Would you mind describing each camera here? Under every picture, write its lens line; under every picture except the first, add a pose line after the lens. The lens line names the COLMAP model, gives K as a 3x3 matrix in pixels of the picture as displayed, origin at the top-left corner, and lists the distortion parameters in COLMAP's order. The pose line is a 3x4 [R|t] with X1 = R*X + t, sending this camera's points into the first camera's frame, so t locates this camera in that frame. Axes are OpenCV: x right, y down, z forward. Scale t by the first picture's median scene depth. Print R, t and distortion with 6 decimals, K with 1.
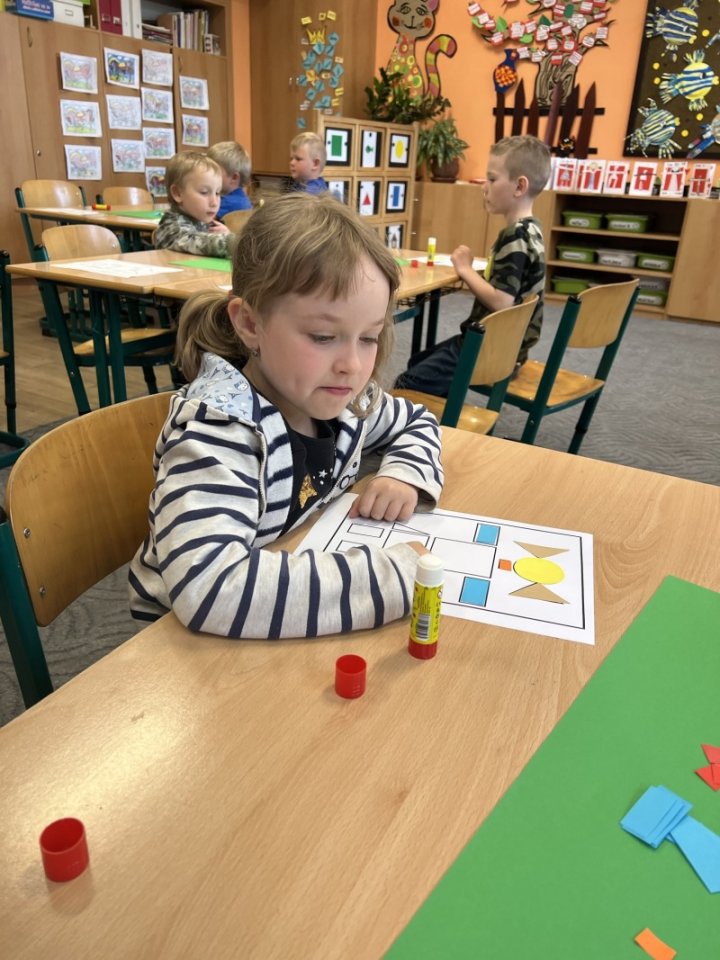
lens RADIAL K [[707.8, 0, 354.7], [0, 707.8, 475.1], [0, 0, 1]] dist [0.031105, -0.042877]
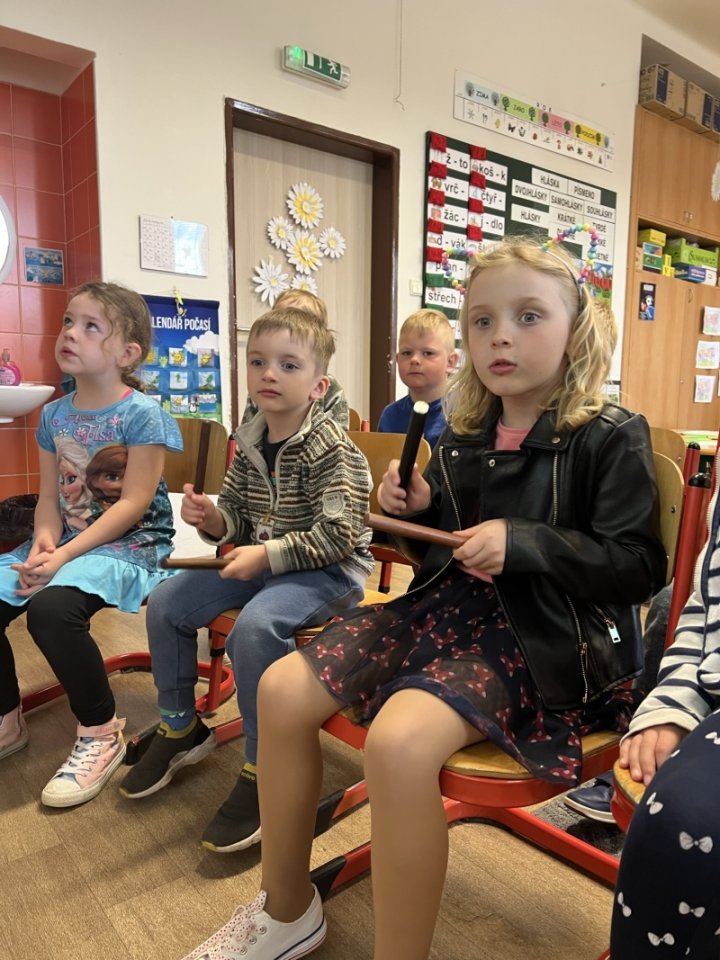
lens RADIAL K [[726.1, 0, 363.6], [0, 726.1, 480.7], [0, 0, 1]] dist [0.030715, -0.039489]
pose [[0.925630, 0.001208, -0.378429, -0.402240], [-0.119063, 0.950142, -0.288191, 0.102499], [0.359213, 0.311815, 0.879623, -0.183514]]
